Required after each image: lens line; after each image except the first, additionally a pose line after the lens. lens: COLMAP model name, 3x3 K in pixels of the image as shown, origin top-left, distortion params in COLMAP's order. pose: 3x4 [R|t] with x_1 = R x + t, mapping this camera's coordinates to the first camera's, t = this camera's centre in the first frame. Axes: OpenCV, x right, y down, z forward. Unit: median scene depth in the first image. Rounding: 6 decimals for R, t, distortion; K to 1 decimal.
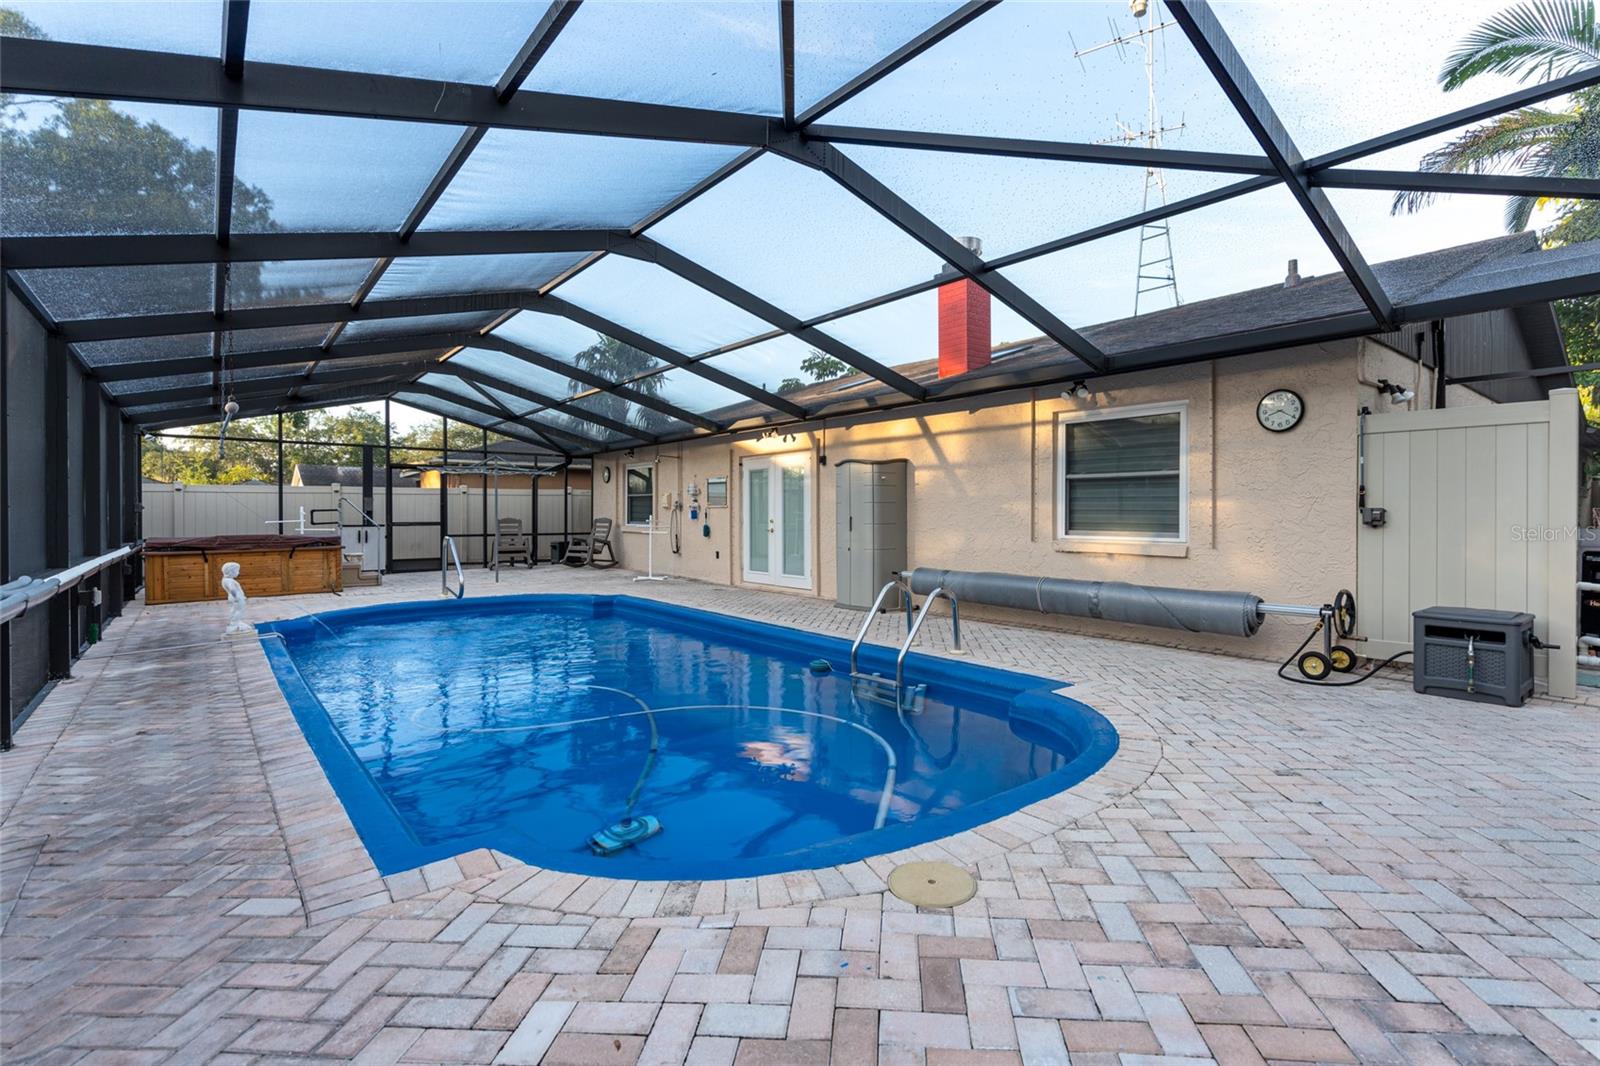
lens RADIAL K [[723.2, 0, 831.2], [0, 723.2, 520.0], [0, 0, 1]] dist [0.000981, -0.000493]
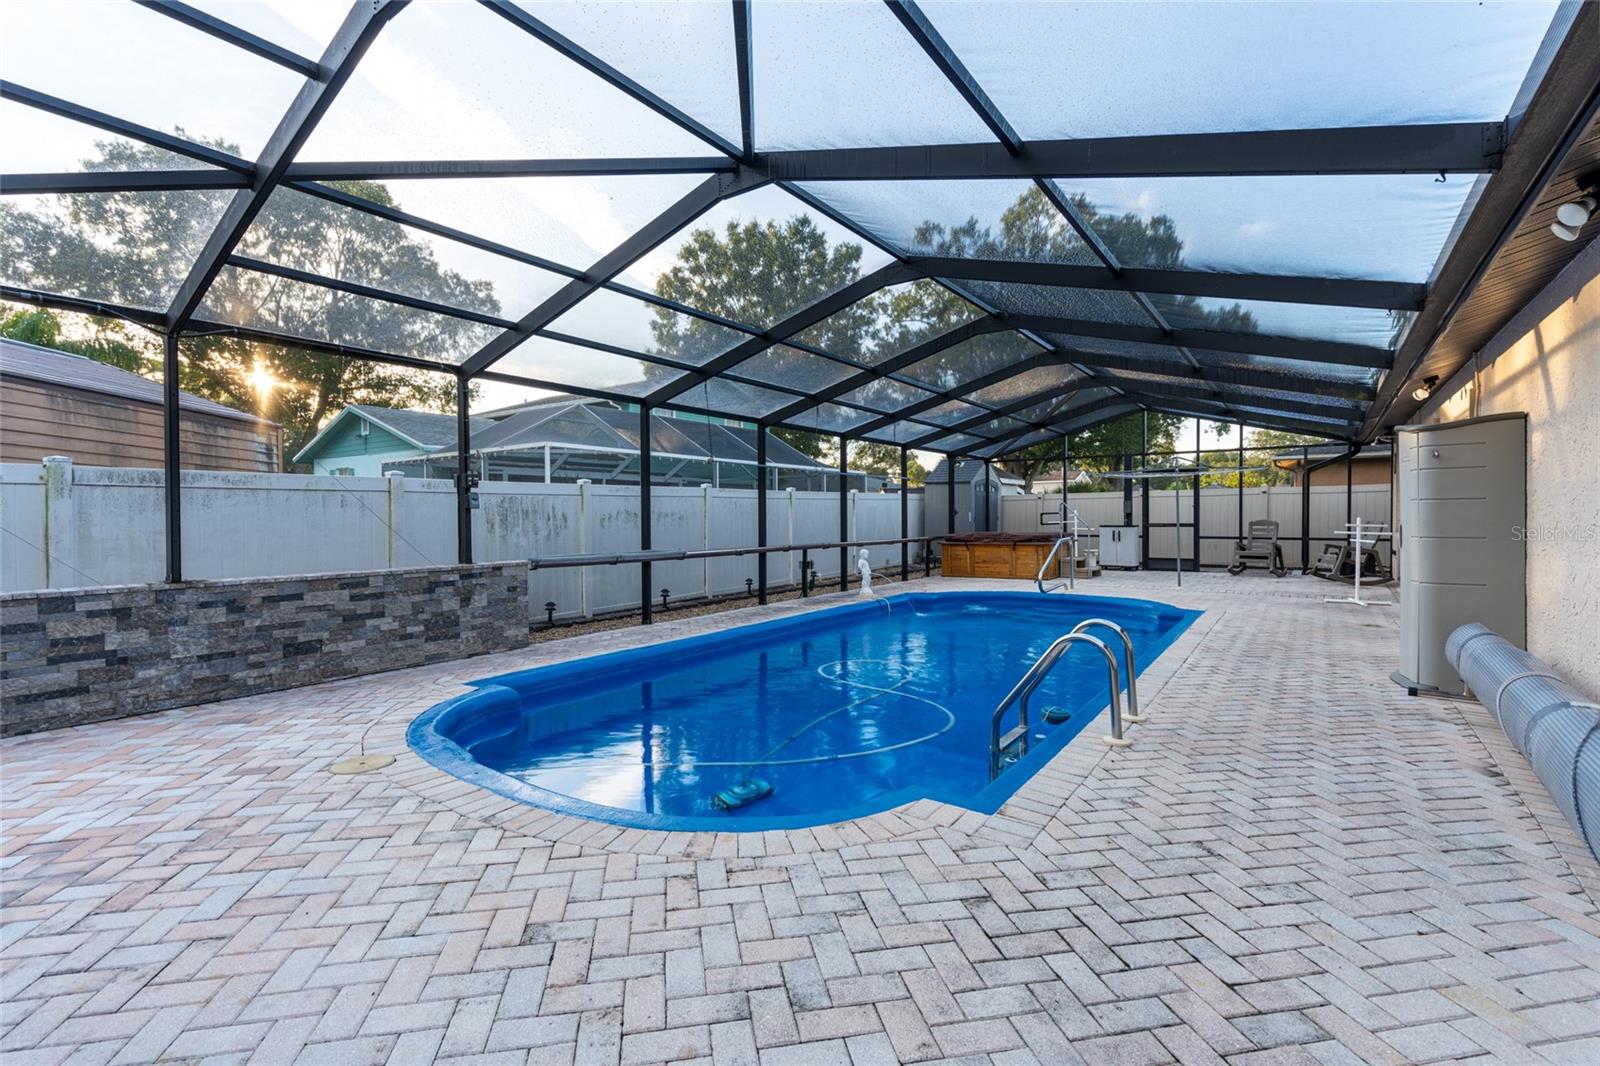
lens RADIAL K [[723.2, 0, 831.2], [0, 723.2, 520.0], [0, 0, 1]] dist [0.000981, -0.000493]
pose [[0.264165, 0.005800, -0.964460, 0.473087], [-0.002738, 0.999982, 0.005263, -0.009181], [0.964474, 0.001250, 0.264176, 0.387209]]
